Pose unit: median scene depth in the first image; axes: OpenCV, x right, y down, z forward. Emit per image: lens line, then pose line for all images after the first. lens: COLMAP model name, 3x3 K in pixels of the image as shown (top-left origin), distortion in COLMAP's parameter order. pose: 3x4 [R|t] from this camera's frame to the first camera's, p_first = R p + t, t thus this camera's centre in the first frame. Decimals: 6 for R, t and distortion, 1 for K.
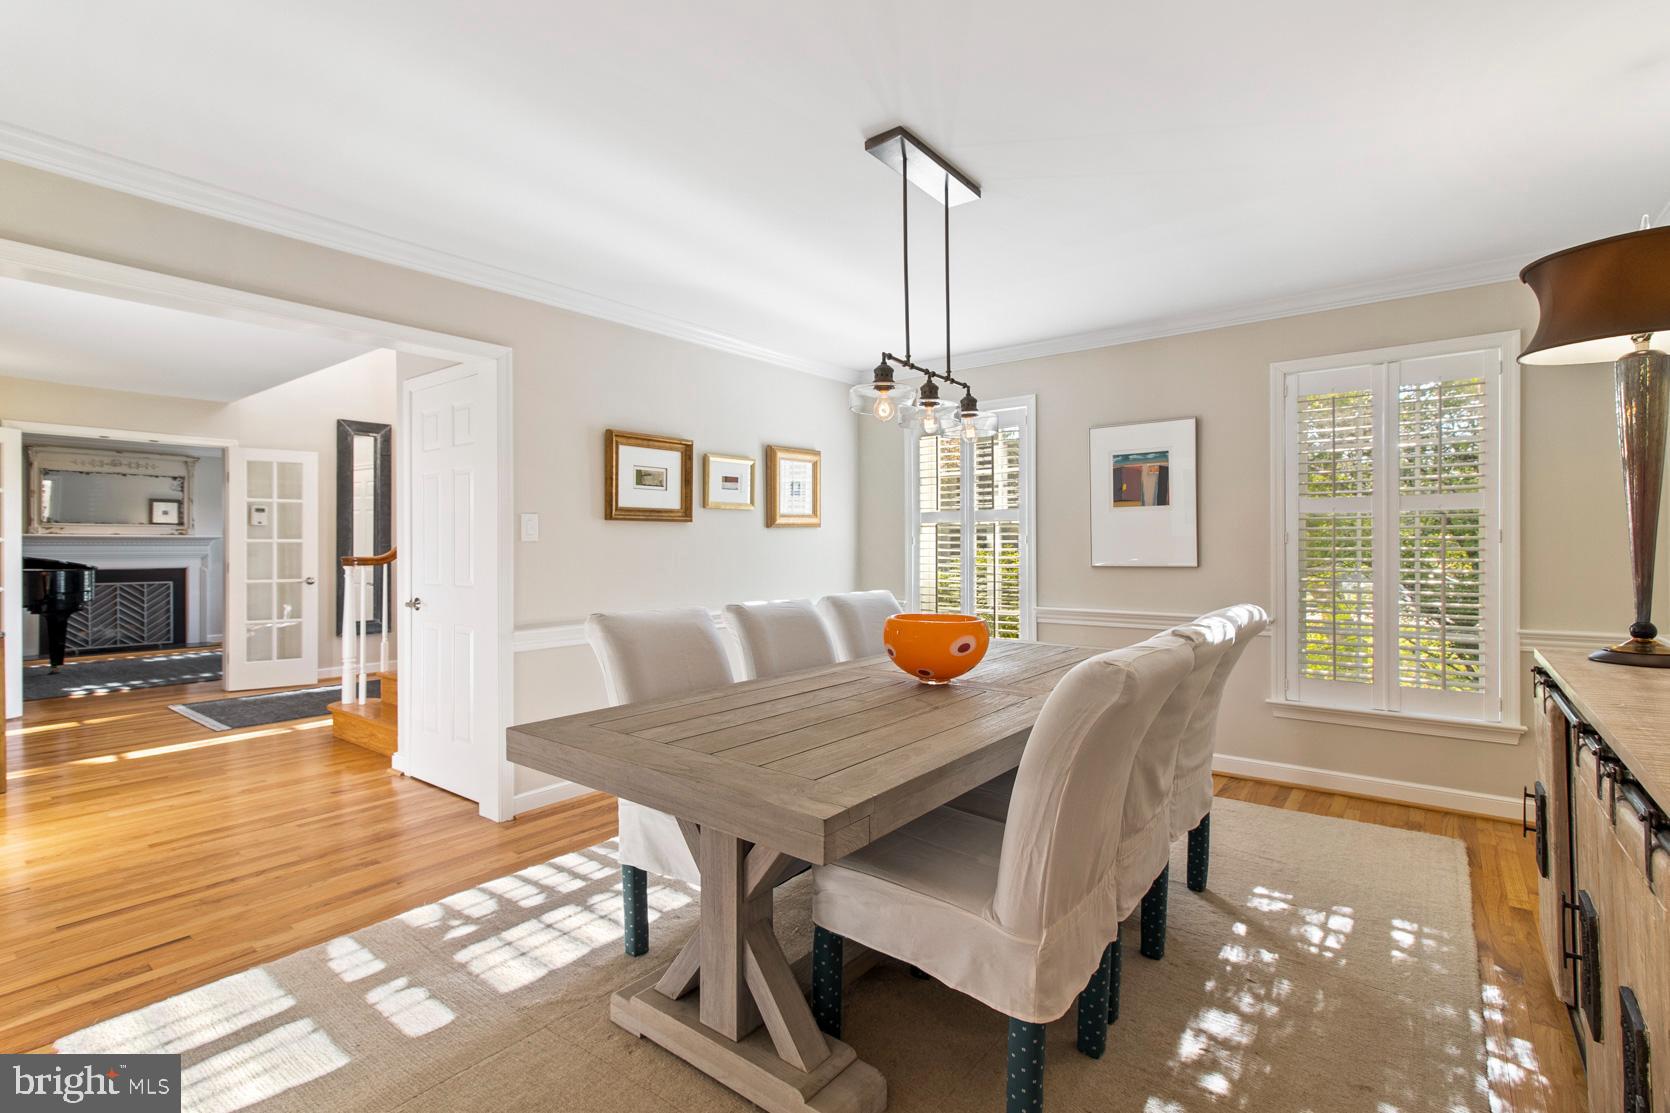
lens RADIAL K [[769.6, 0, 835.6], [0, 769.6, 550.0], [0, 0, 1]] dist [0.004817, 0.000384]
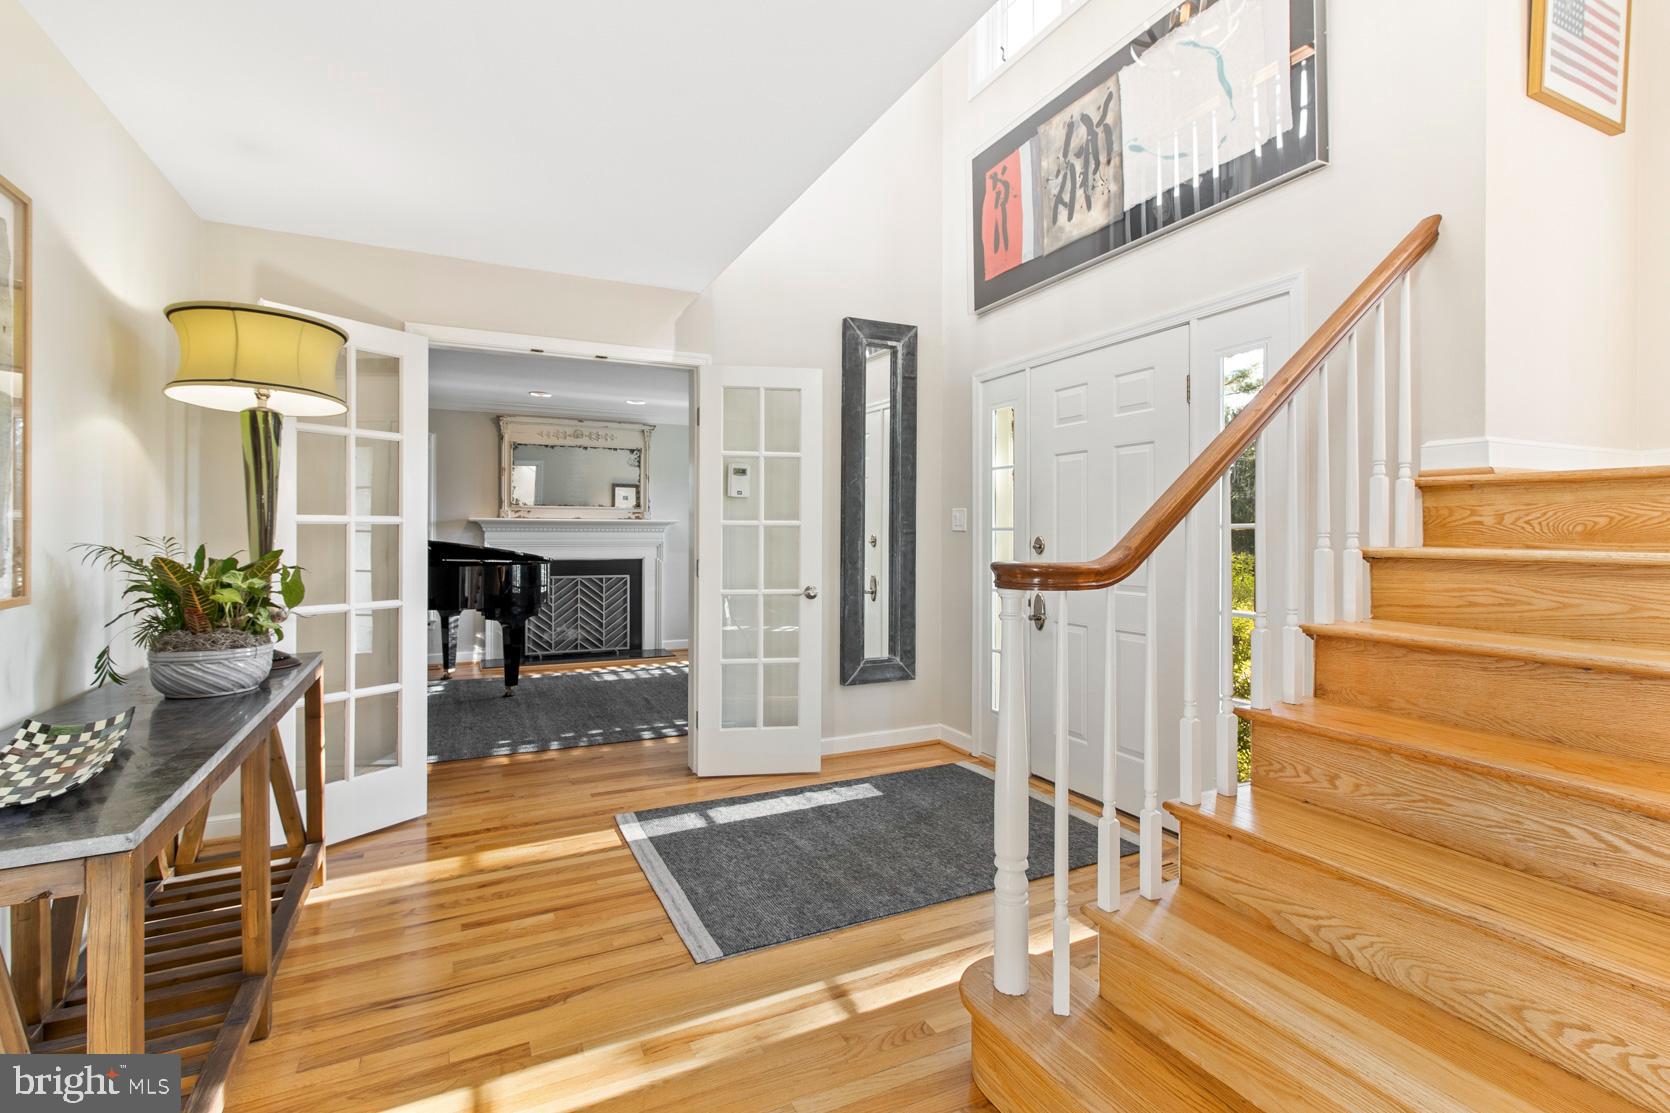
lens RADIAL K [[769.6, 0, 833.3], [0, 769.6, 534.8], [0, 0, 1]] dist [0.004817, 0.000384]
pose [[0.897997, 0.002161, -0.439996, -0.318153], [-0.003571, 0.999991, -0.002377, -0.001480], [0.439986, 0.003706, 0.897997, 0.377812]]
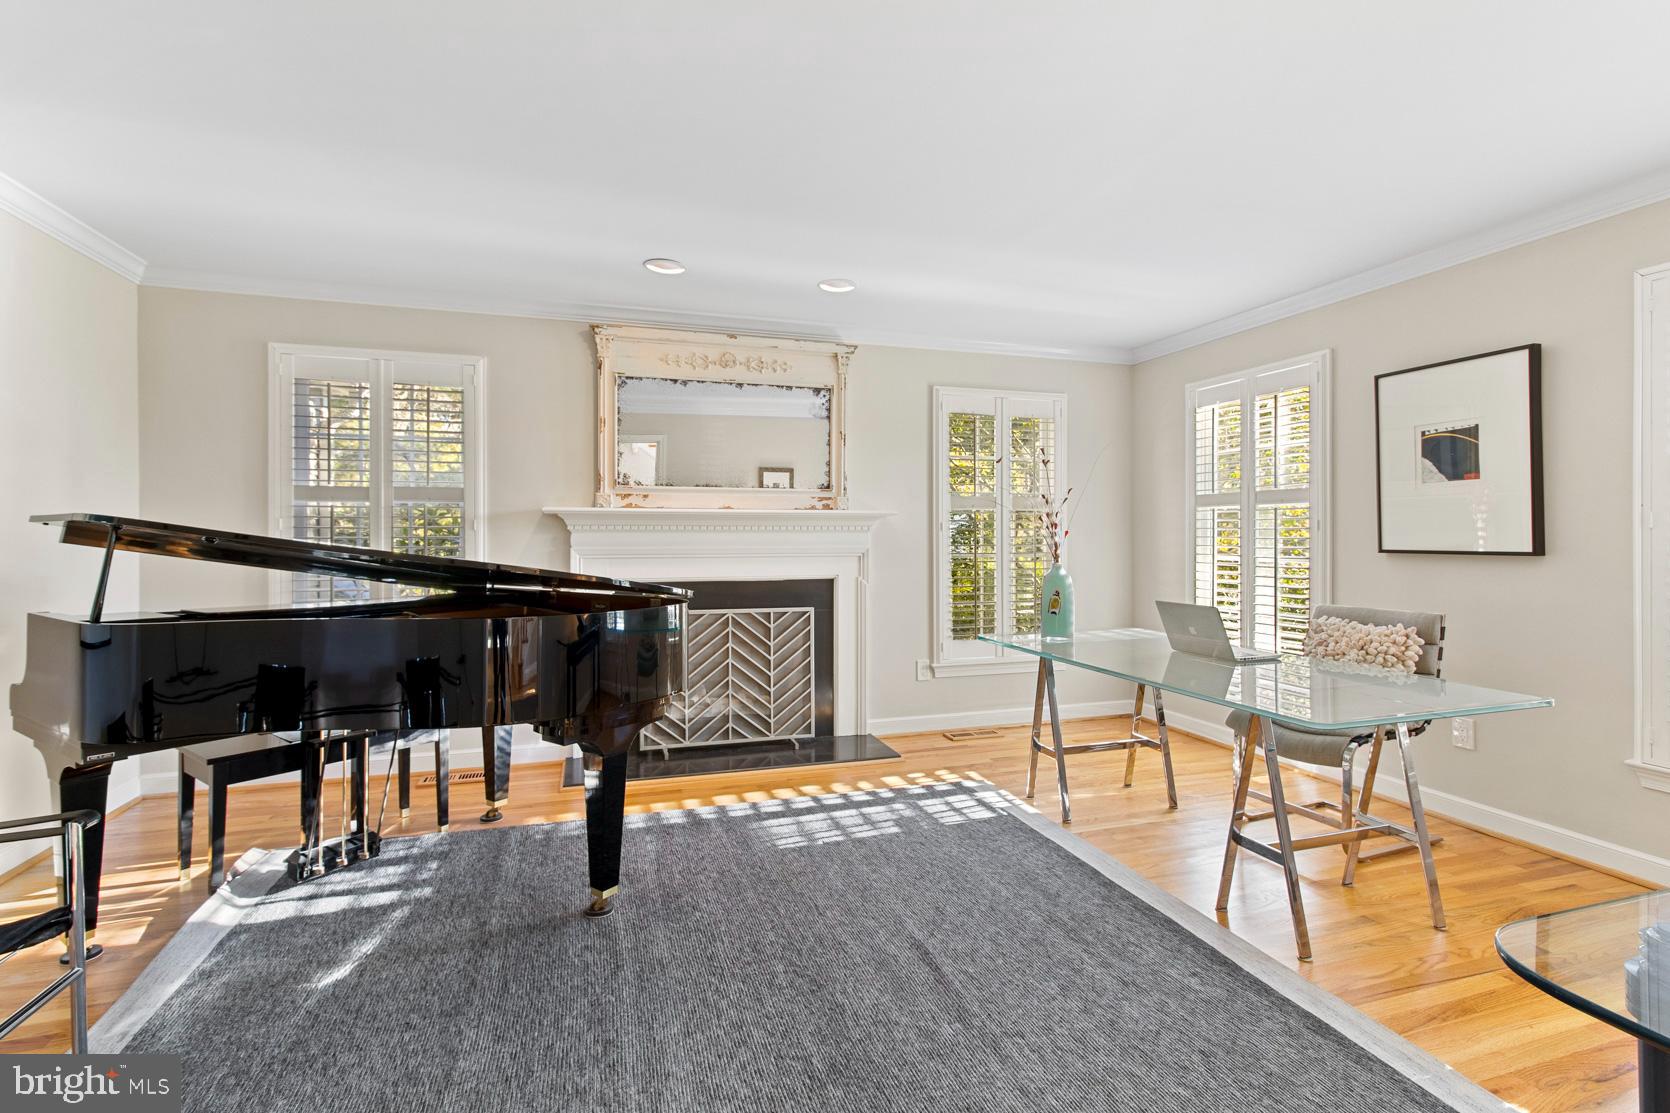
lens RADIAL K [[769.6, 0, 826.4], [0, 769.6, 547.2], [0, 0, 1]] dist [0.004817, 0.000384]
pose [[0.818707, 0.008323, -0.574151, -0.622357], [-0.001664, 0.999925, 0.012122, -0.002320], [0.574209, -0.008969, 0.818660, 0.661291]]
